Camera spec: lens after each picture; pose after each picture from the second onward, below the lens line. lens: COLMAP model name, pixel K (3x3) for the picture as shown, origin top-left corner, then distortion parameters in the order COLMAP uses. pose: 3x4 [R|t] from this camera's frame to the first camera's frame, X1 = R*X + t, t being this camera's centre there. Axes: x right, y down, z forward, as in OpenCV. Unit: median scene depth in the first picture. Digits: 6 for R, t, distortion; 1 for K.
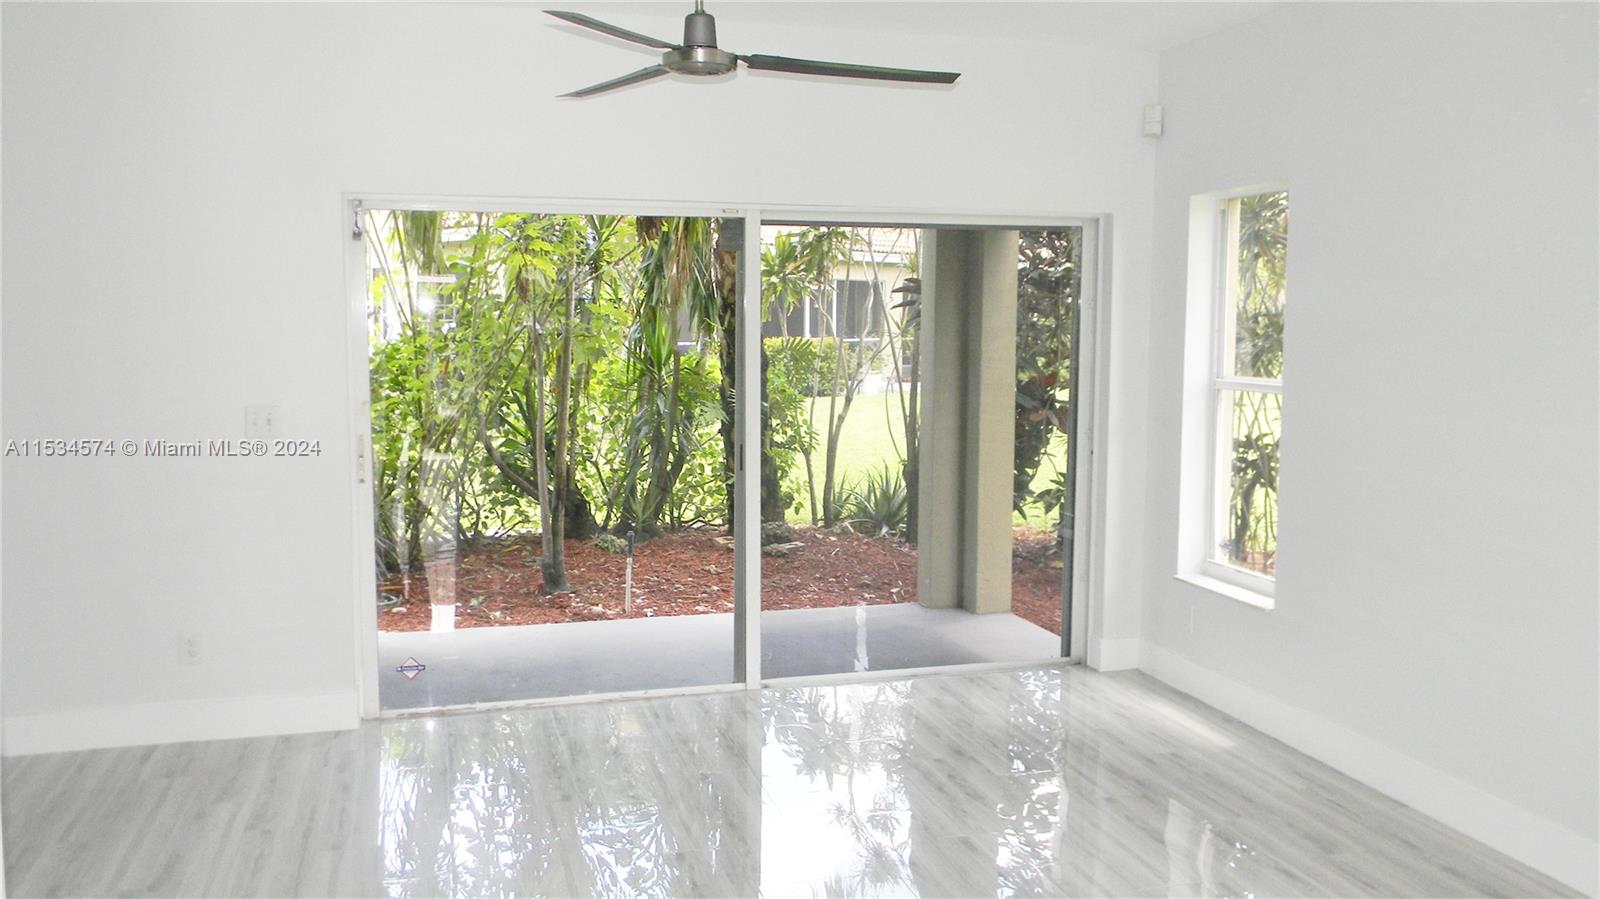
lens RADIAL K [[1288.2, 0, 794.2], [0, 1288.2, 440.3], [0, 0, 1]] dist [0.008079, -0.019492]
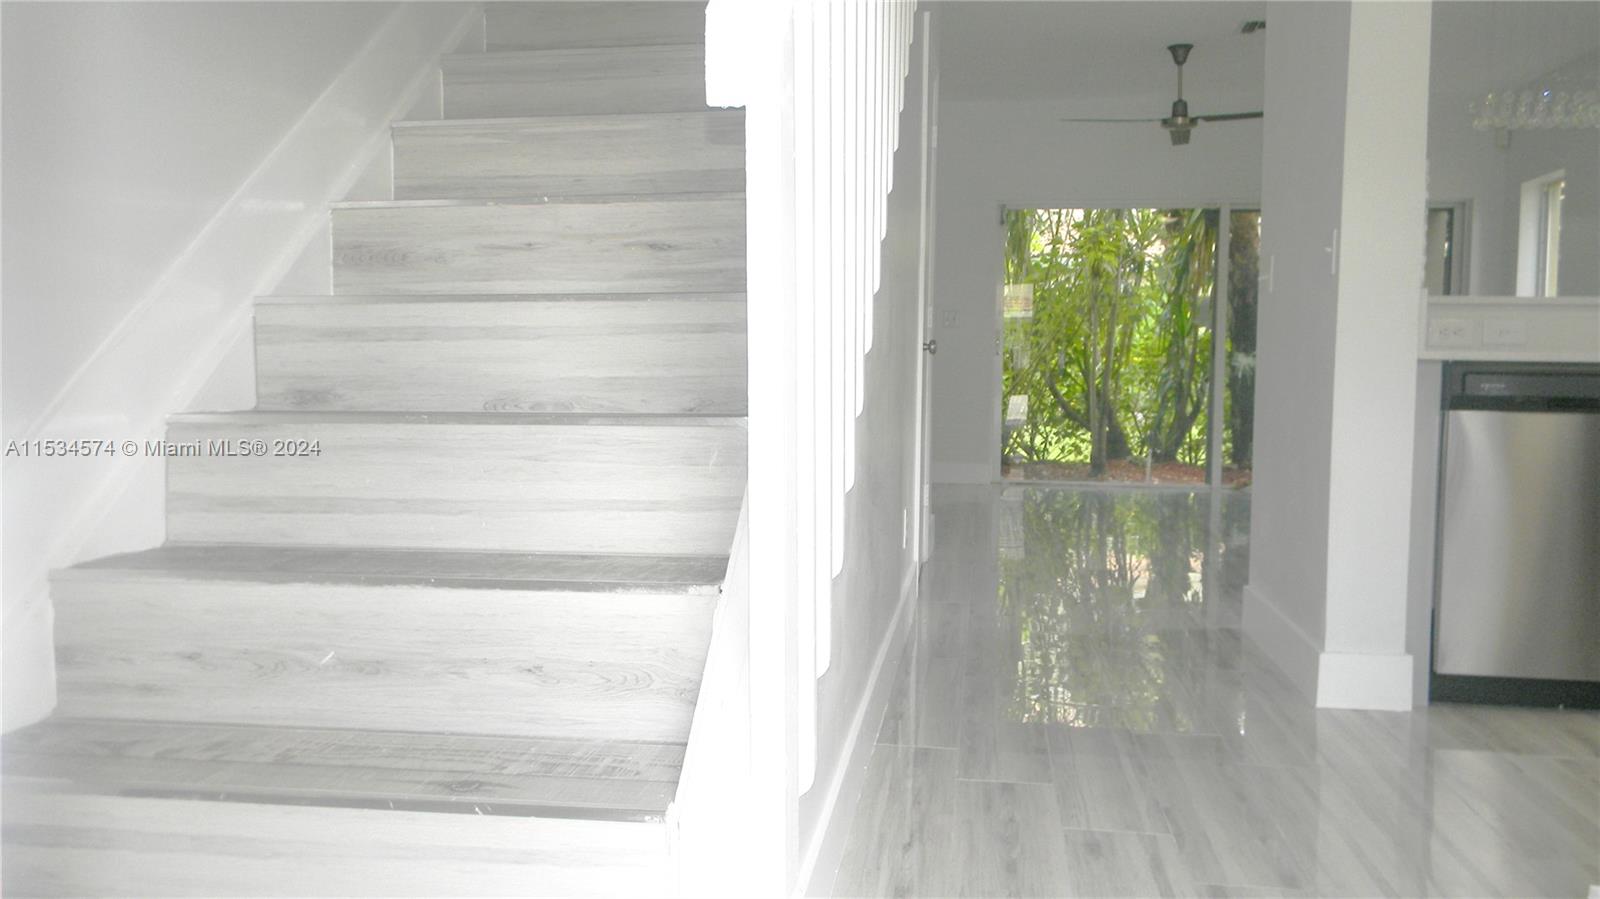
lens RADIAL K [[1288.2, 0, 805.1], [0, 1288.2, 445.5], [0, 0, 1]] dist [0.008079, -0.019492]
pose [[0.915661, 0.034855, -0.400437, 0.079888], [-0.049201, 0.998461, -0.025597, 0.111993], [0.398929, 0.043140, 0.915967, -0.406861]]
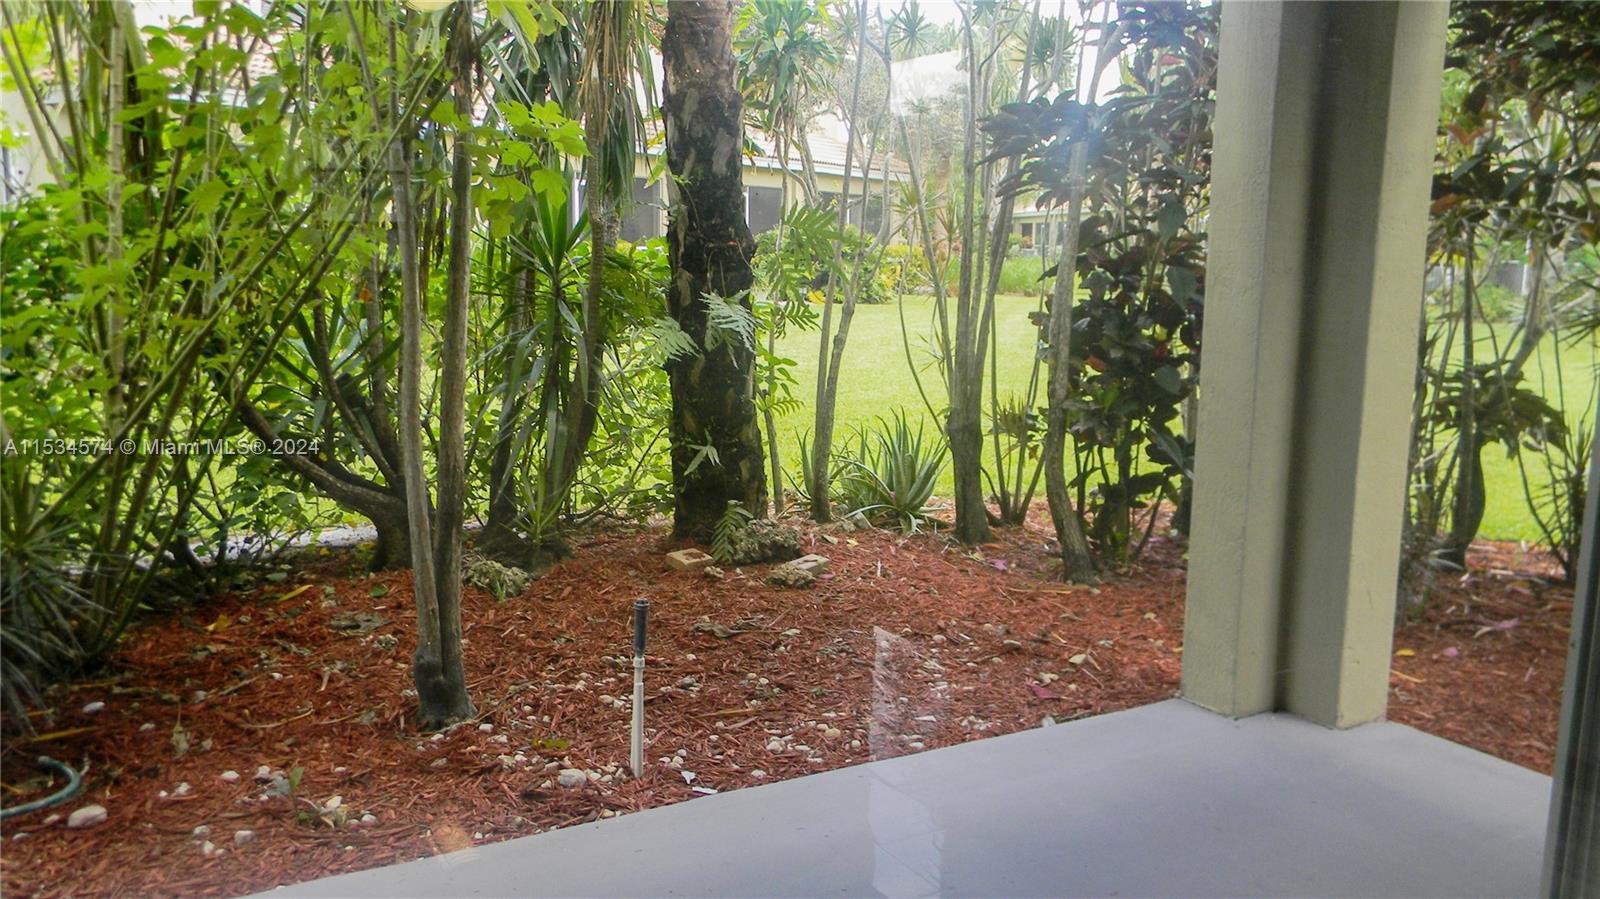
lens RADIAL K [[1288.2, 0, 802.5], [0, 1288.2, 458.2], [0, 0, 1]] dist [0.008079, -0.019492]
pose [[0.970863, -0.026599, 0.238156, -0.138158], [0.008294, 0.996955, 0.077535, -0.010800], [-0.239493, -0.073300, 0.968127, 0.426860]]
